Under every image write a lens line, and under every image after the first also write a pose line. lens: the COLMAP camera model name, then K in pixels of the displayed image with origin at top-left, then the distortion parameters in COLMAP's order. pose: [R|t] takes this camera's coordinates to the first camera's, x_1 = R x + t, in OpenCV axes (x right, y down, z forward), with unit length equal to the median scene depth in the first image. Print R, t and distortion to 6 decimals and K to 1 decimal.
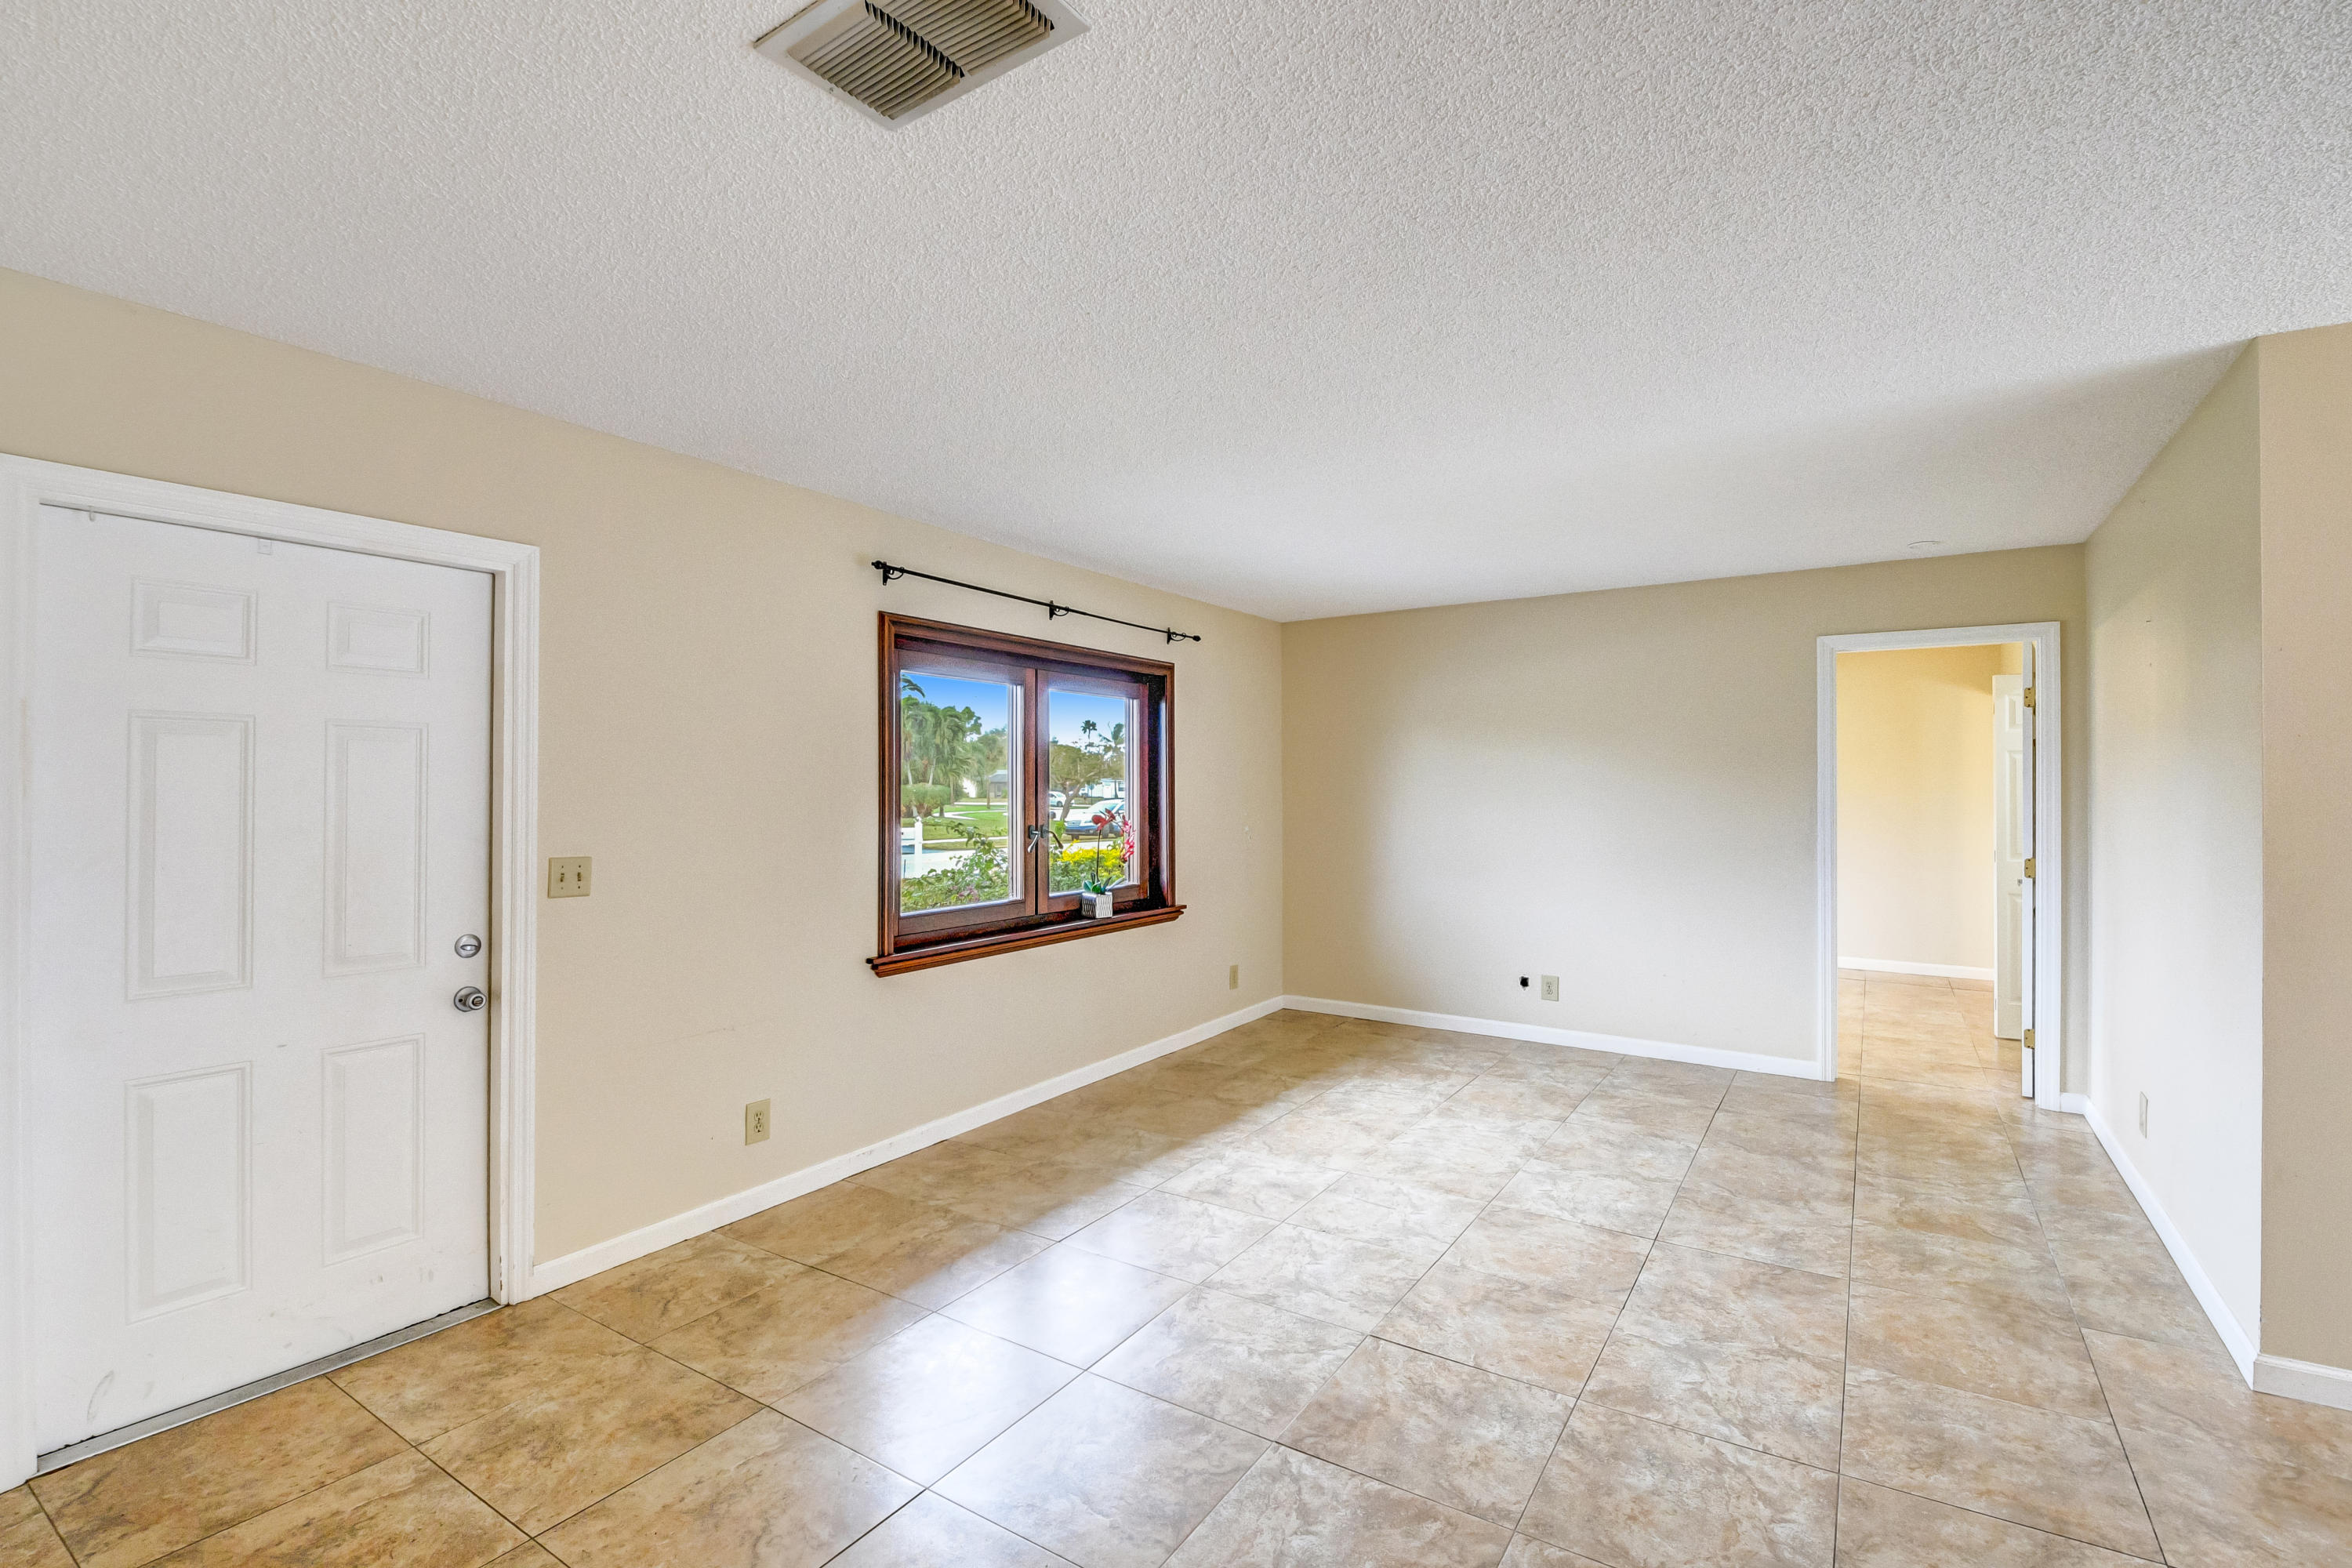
lens RADIAL K [[1024.8, 0, 1172.6], [0, 1024.8, 776.2], [0, 0, 1]] dist [0.047202, -0.034984]
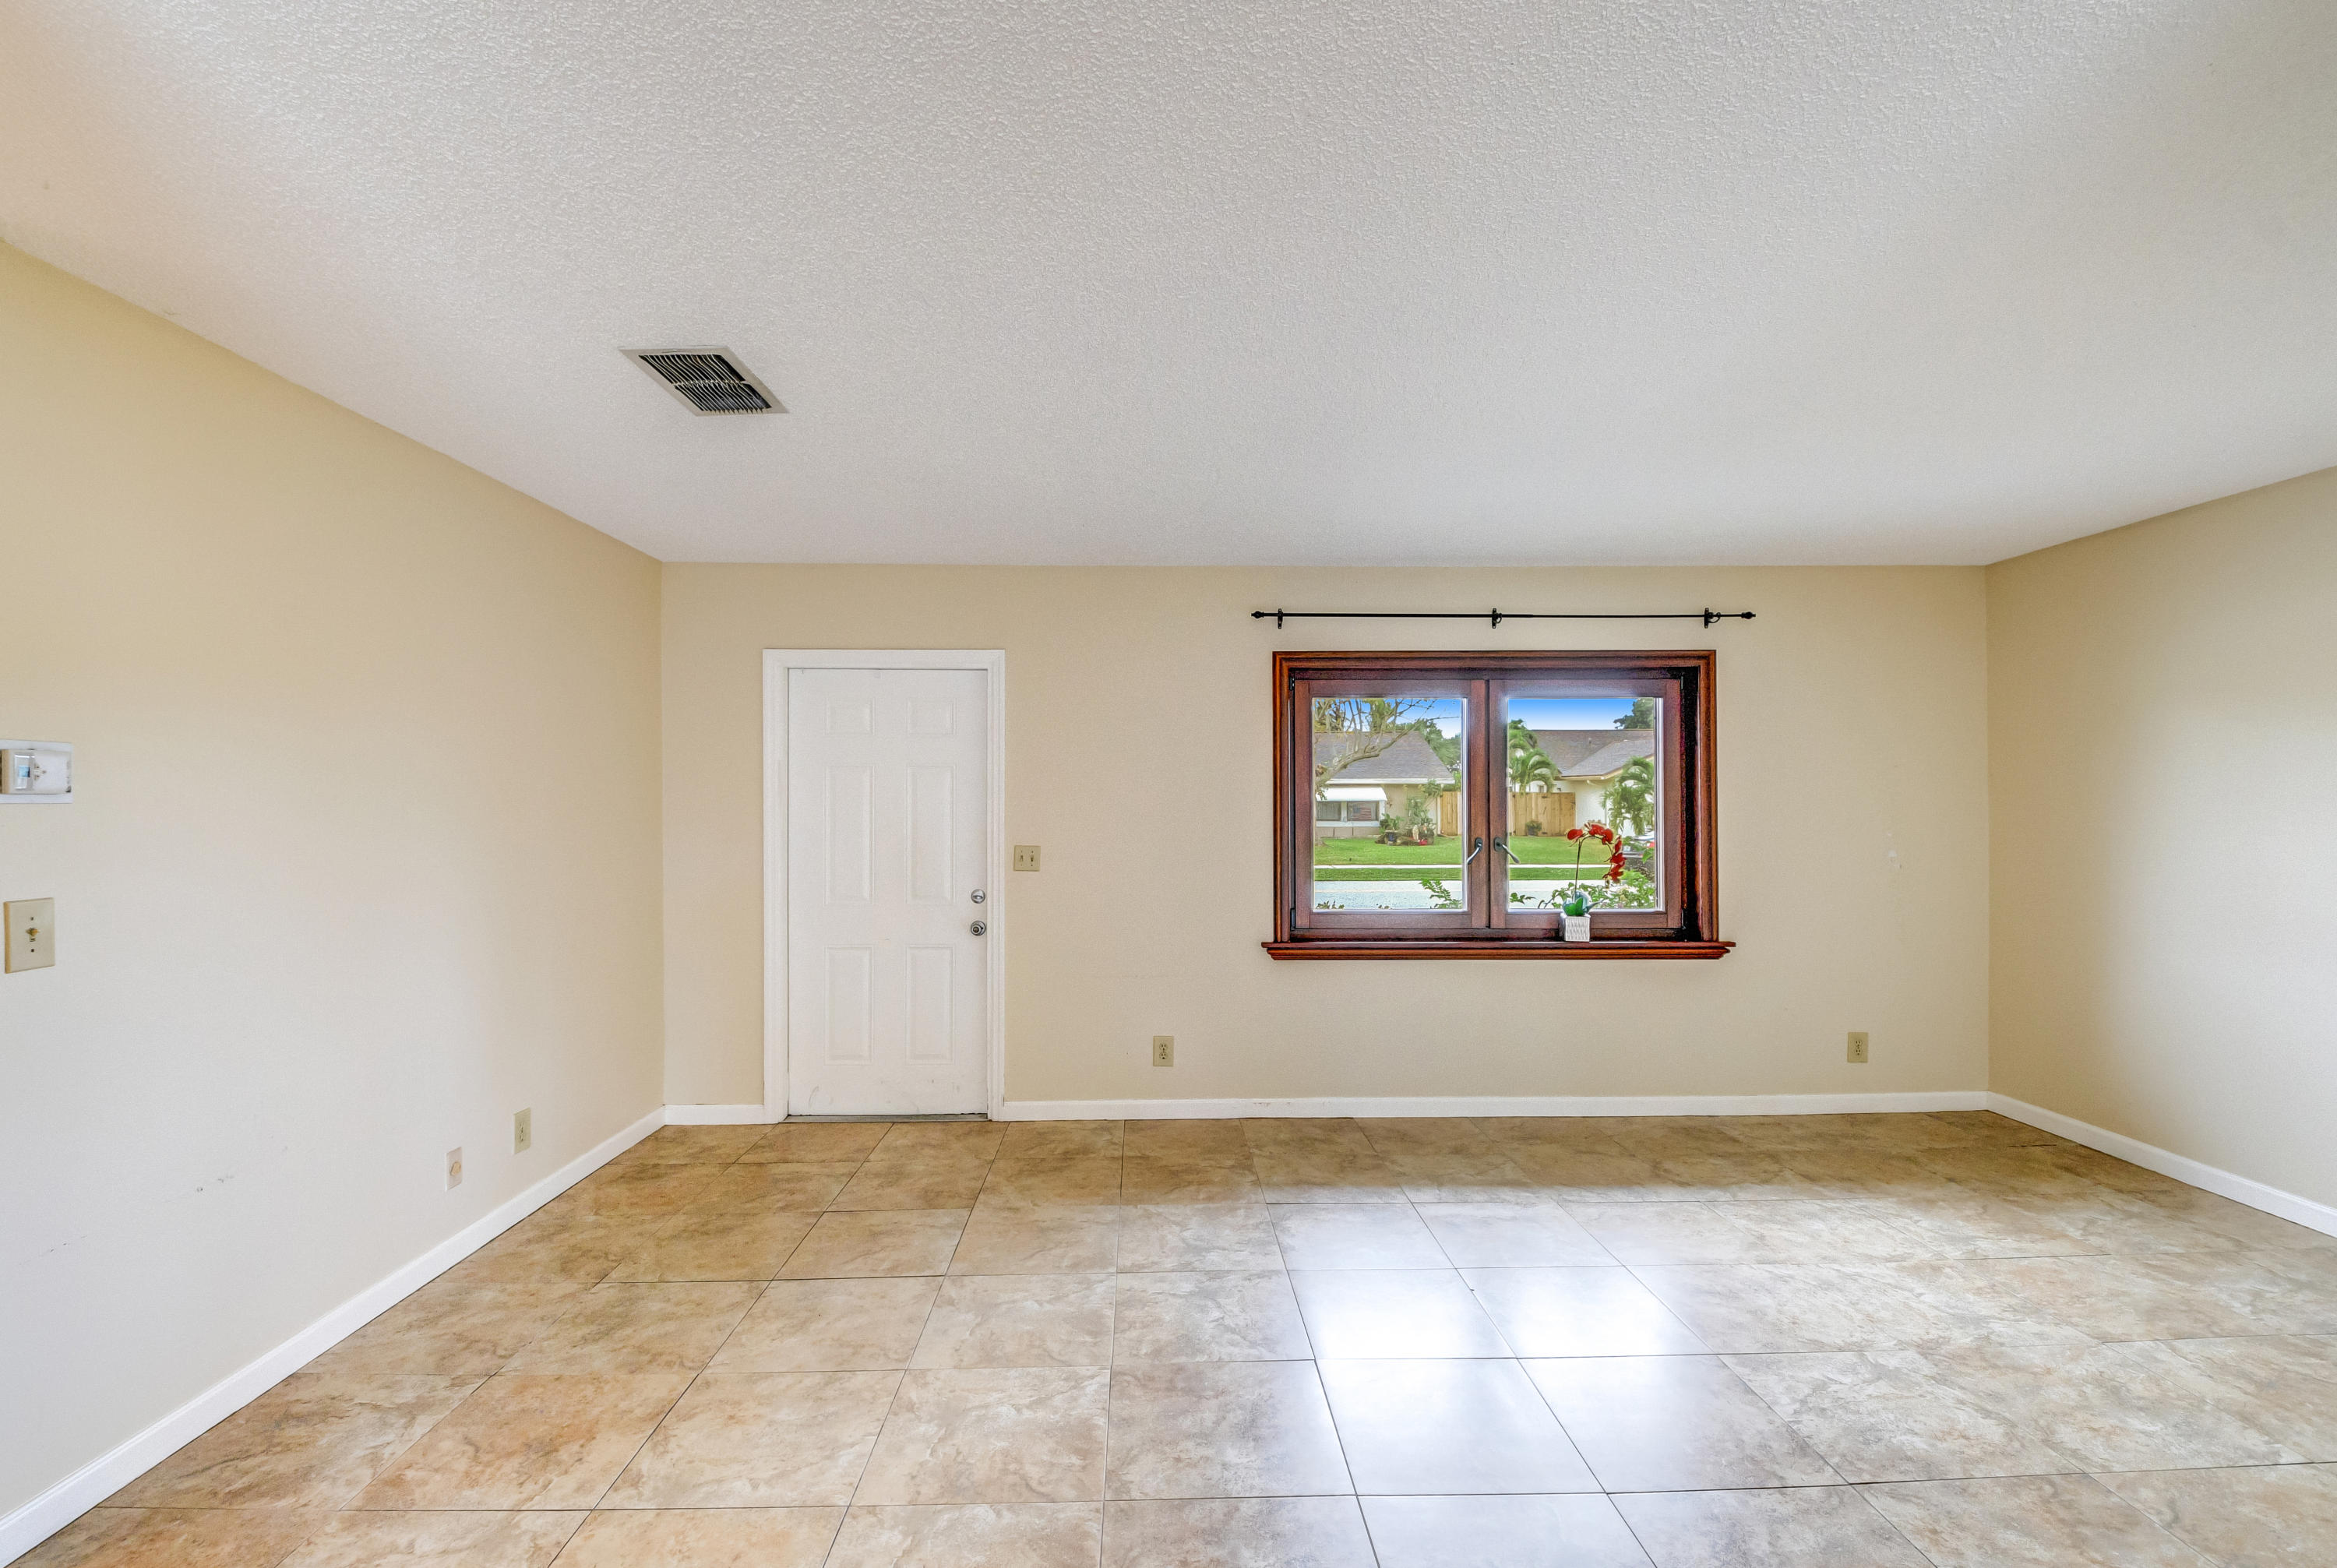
lens RADIAL K [[1012.2, 0, 1170.7], [0, 1012.2, 792.4], [0, 0, 1]] dist [0.045186, -0.026356]
pose [[0.585156, -0.012808, -0.810820, 0.585146], [0.011808, 0.999904, -0.007273, 0.008988], [0.810835, -0.005319, 0.585251, 0.216781]]
